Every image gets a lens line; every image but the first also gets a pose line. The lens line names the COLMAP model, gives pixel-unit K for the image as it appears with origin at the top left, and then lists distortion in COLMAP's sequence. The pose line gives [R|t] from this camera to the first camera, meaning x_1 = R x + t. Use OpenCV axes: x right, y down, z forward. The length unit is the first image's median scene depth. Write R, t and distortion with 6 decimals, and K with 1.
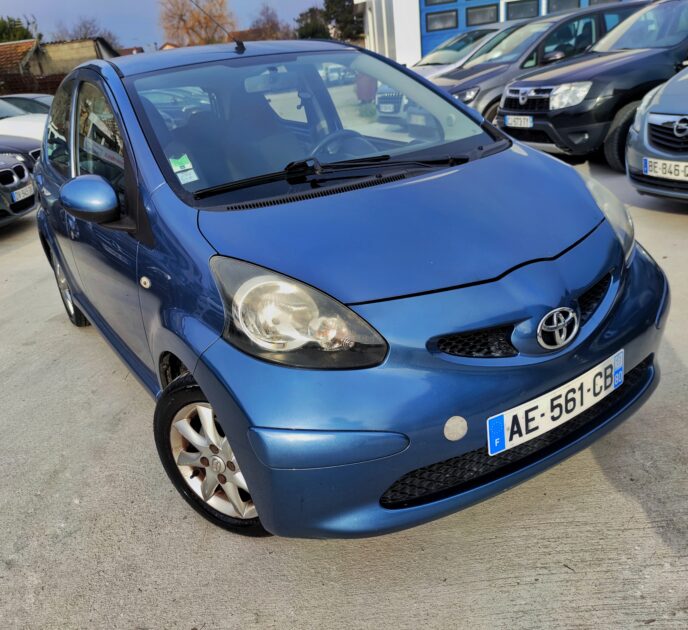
lens RADIAL K [[608.0, 0, 342.9], [0, 608.0, 327.9], [0, 0, 1]] dist [0.045222, -0.006663]
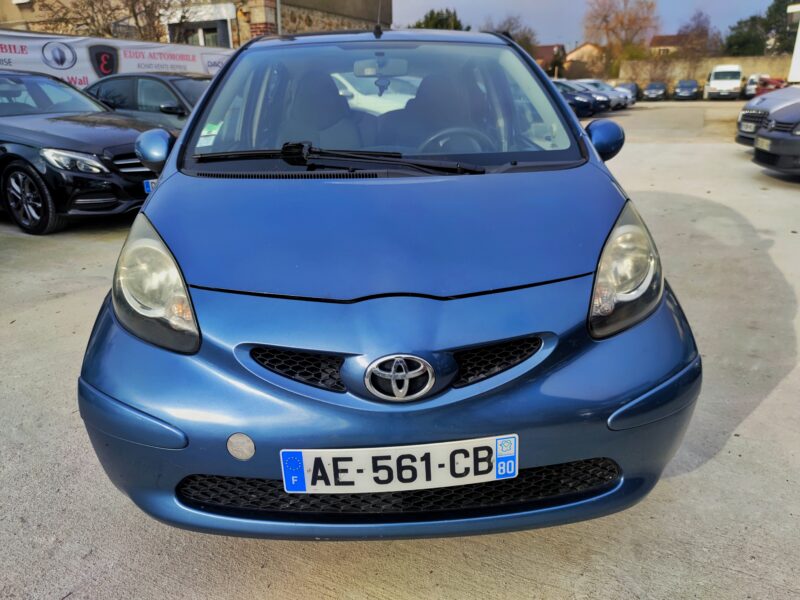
lens RADIAL K [[590.2, 0, 415.1], [0, 590.2, 314.1], [0, 0, 1]] dist [0.031111, -0.009061]
pose [[0.876296, 0.264709, -0.402535, 0.646467], [-0.266461, 0.962398, 0.052808, -0.126941], [0.401378, 0.060984, 0.913880, 0.259450]]
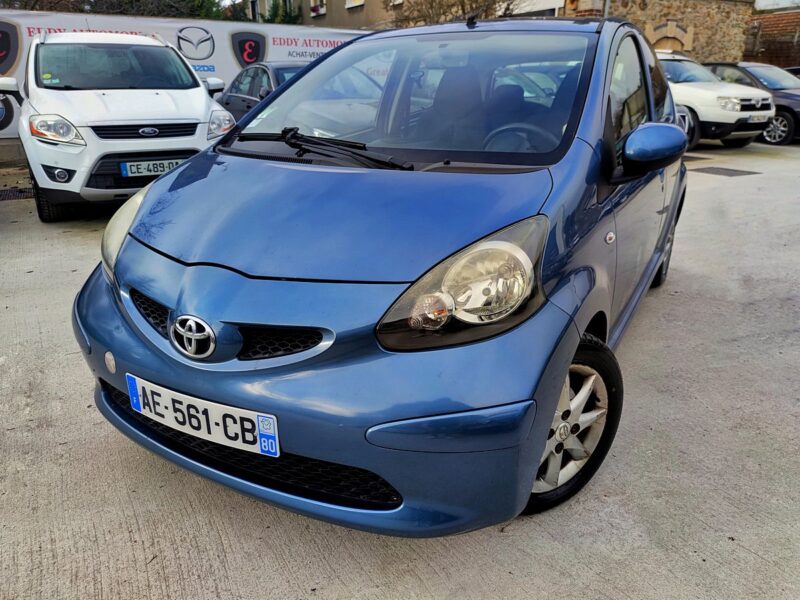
lens RADIAL K [[590.2, 0, 415.1], [0, 590.2, 314.1], [0, 0, 1]] dist [0.031111, -0.009061]
pose [[0.493037, 0.423423, -0.760018, 1.166718], [-0.388451, 0.888803, 0.243177, -0.377344], [0.778473, 0.175335, 0.602692, 0.683706]]
